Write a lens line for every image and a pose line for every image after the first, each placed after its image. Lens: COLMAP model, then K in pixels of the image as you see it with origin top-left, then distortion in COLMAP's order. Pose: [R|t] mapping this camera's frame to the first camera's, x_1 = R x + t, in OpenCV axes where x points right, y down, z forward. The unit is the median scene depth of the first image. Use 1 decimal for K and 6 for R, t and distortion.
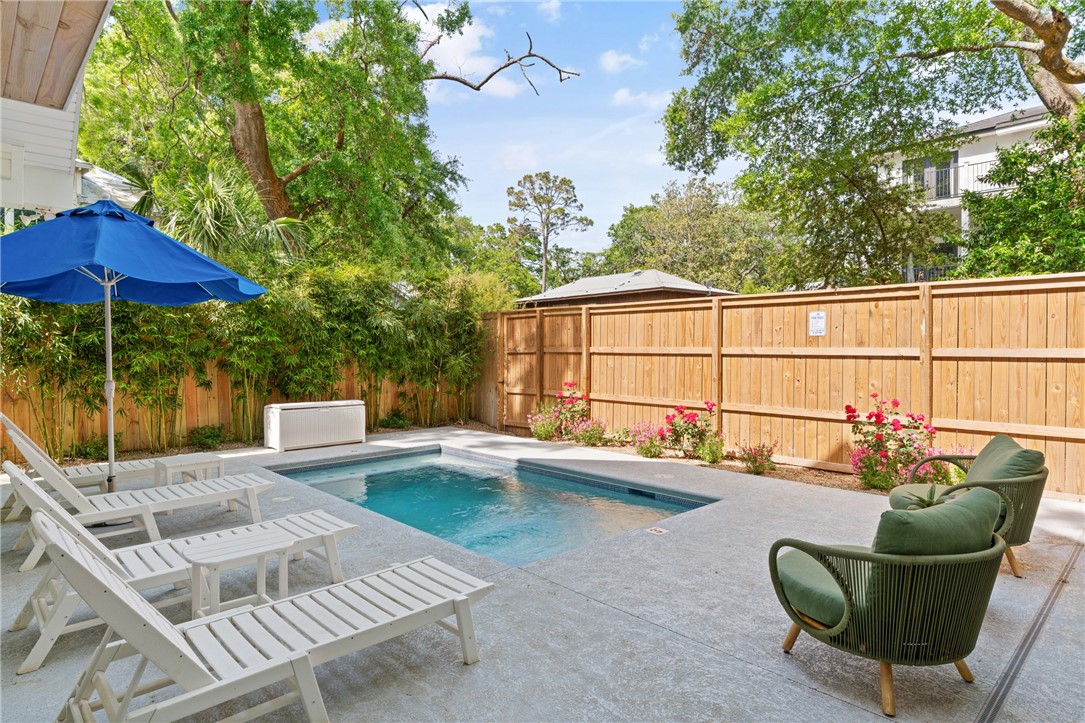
lens RADIAL K [[608.0, 0, 538.9], [0, 608.0, 360.1], [0, 0, 1]] dist [-0.001650, 0.002156]
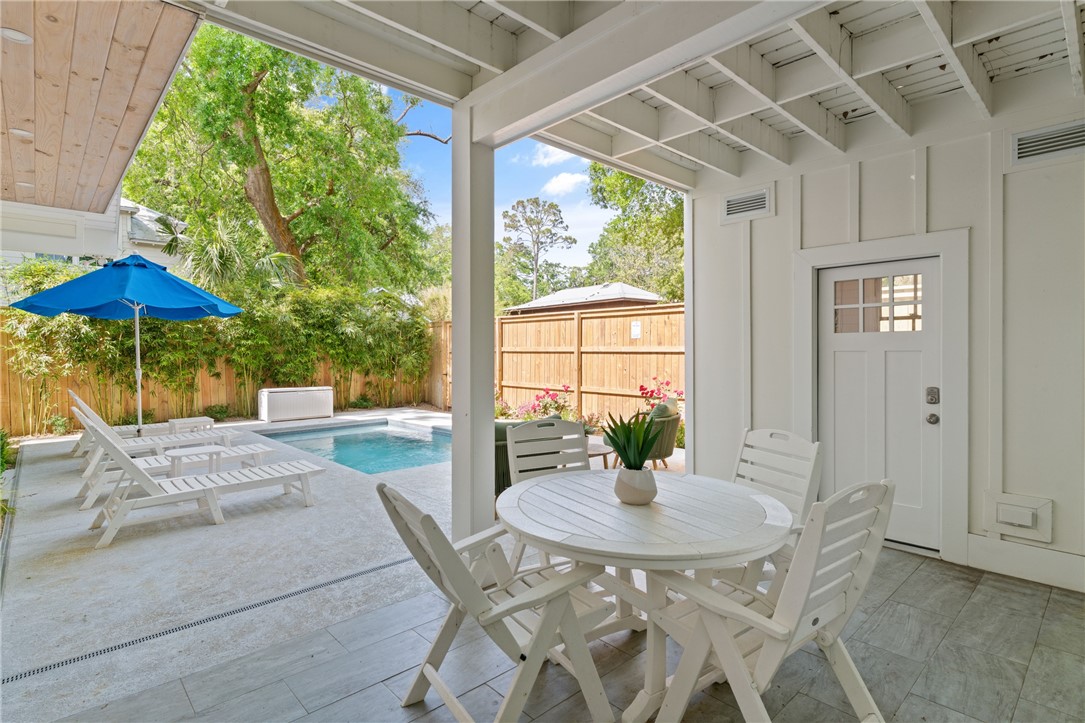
lens RADIAL K [[539.7, 0, 542.7], [0, 539.7, 361.6], [0, 0, 1]] dist [0.000890, 0.000792]
pose [[0.999981, -0.003746, -0.004927, 0.195143], [0.003758, 0.999990, 0.002495, 0.008521], [0.004918, -0.002514, 0.999985, -0.221385]]
